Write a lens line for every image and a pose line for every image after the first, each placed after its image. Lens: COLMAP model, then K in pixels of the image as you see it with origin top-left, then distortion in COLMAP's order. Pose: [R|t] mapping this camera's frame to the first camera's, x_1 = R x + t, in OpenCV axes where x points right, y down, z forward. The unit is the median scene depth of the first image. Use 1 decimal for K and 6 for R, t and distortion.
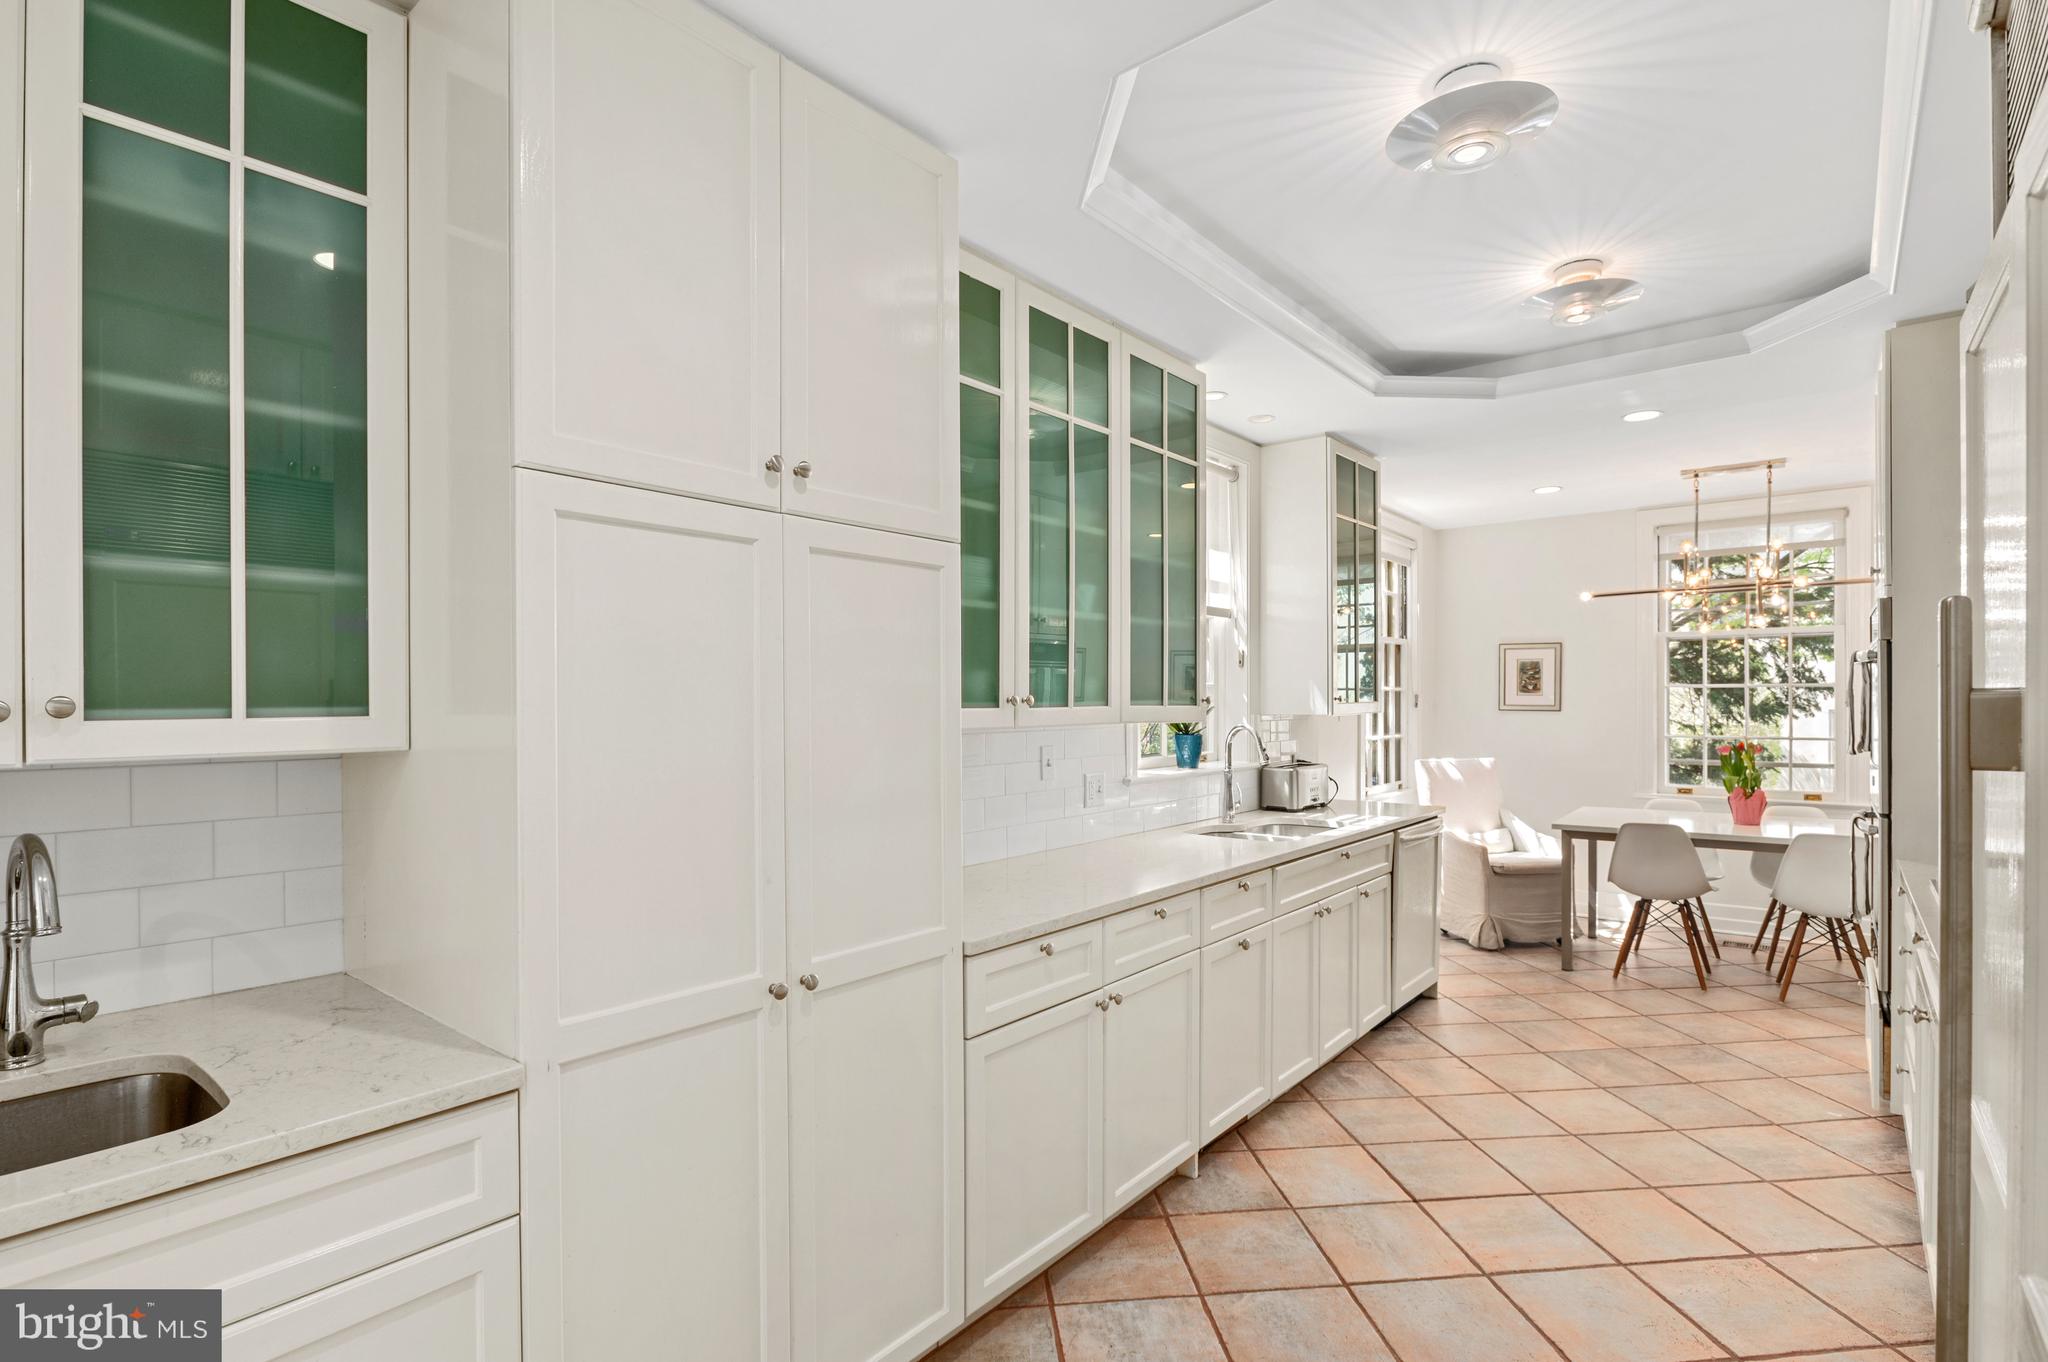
lens RADIAL K [[984.4, 0, 1028.9], [0, 984.4, 711.6], [0, 0, 1]] dist [-0.009674, 0.002951]
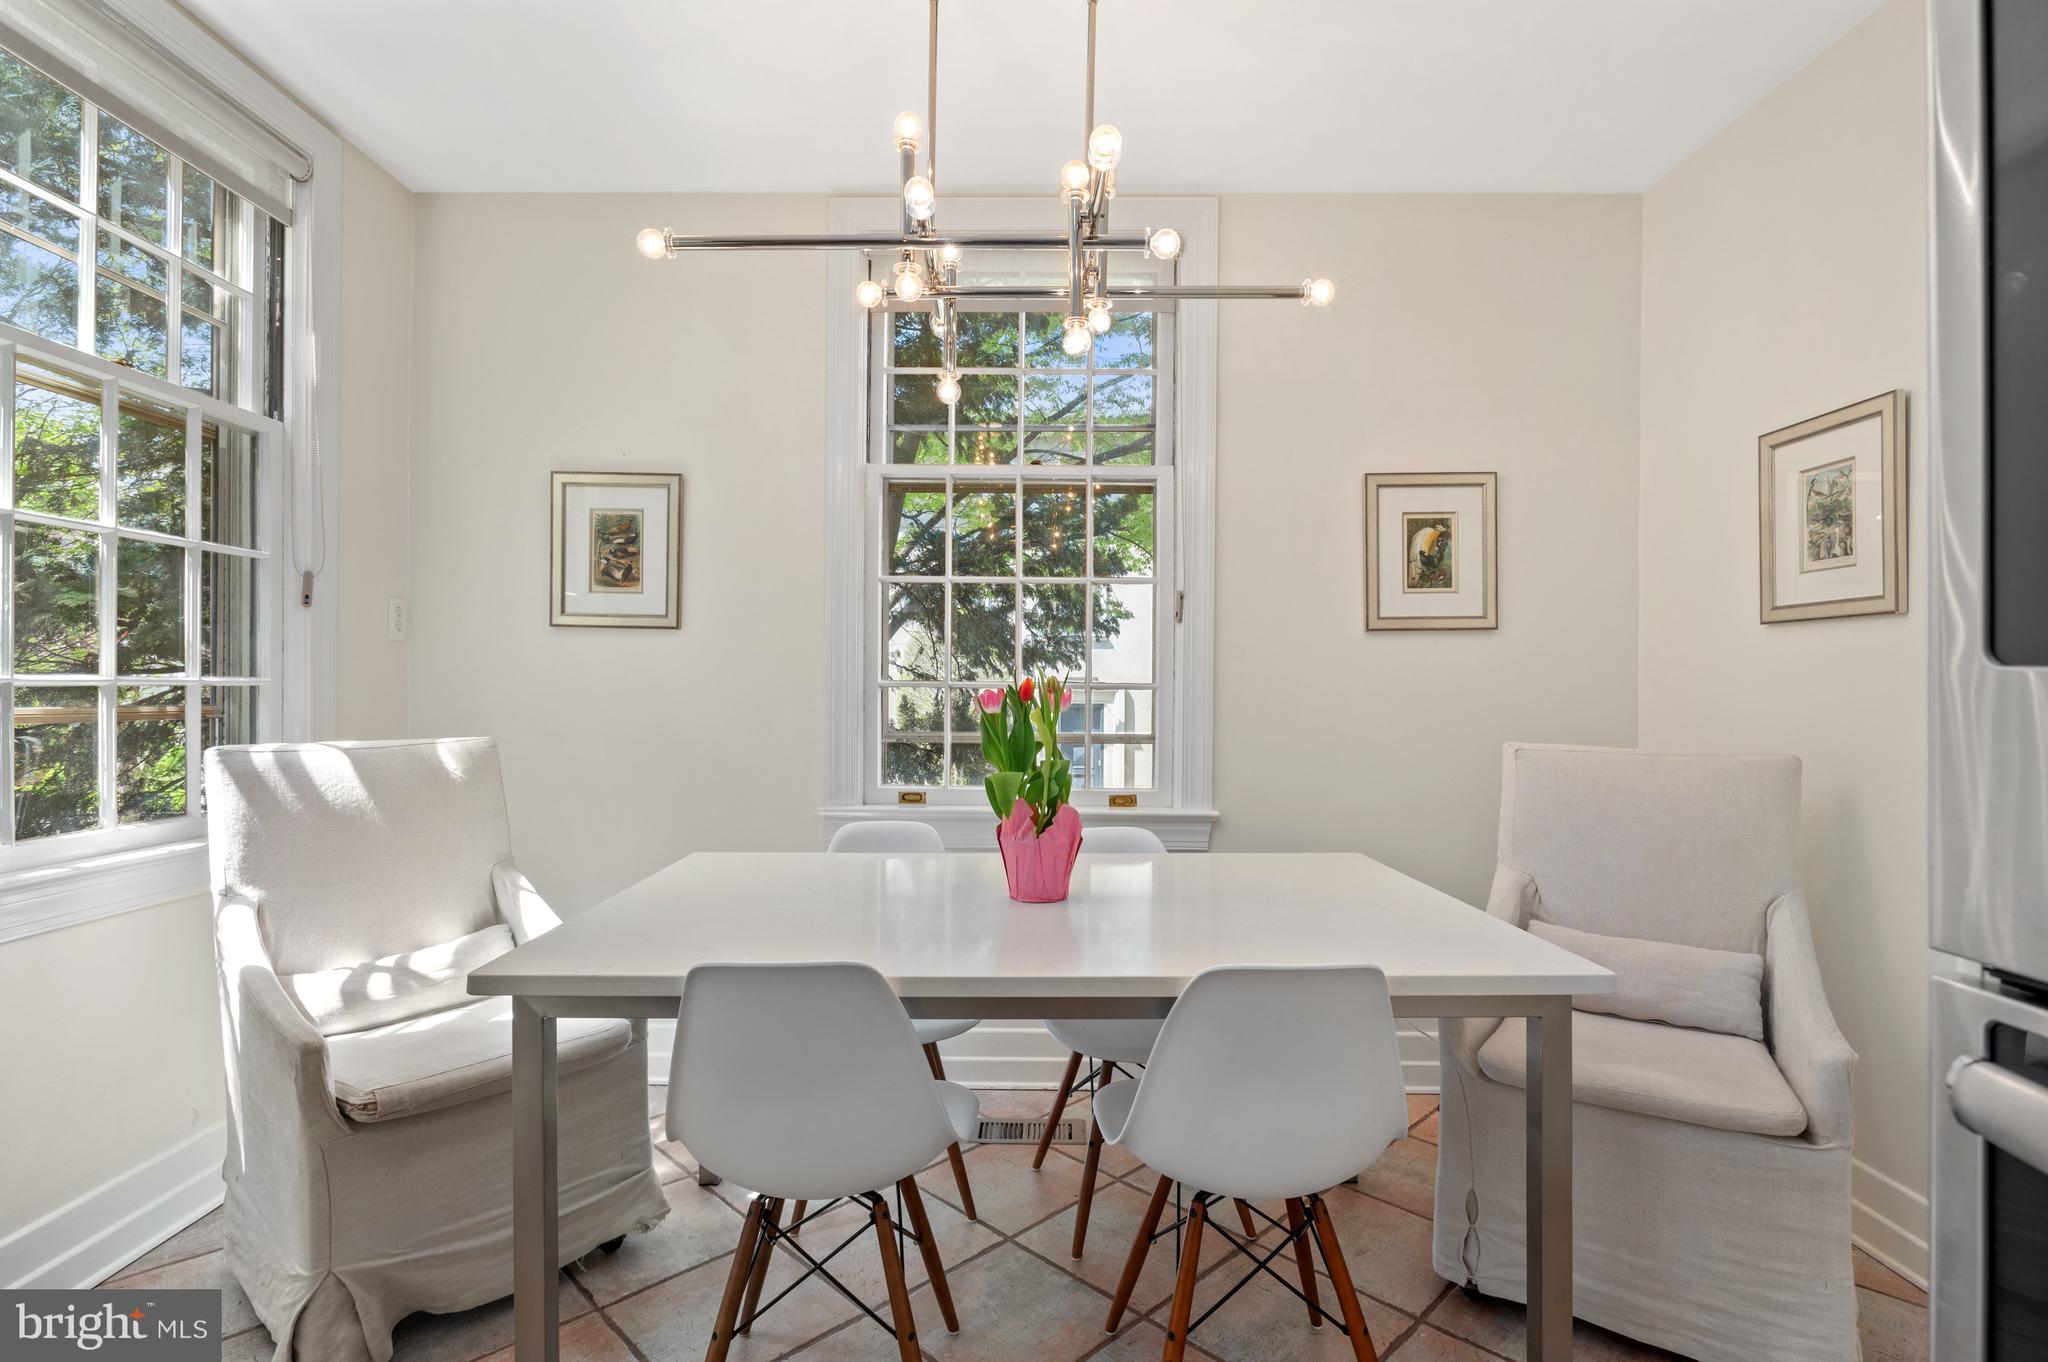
lens RADIAL K [[984.4, 0, 1031.0], [0, 984.4, 692.7], [0, 0, 1]] dist [-0.009674, 0.002951]
pose [[0.774863, 0.008749, 0.632068, 0.436394], [-0.006698, 0.999962, -0.005631, 0.034069], [-0.632094, 0.000130, 0.774892, 0.629957]]
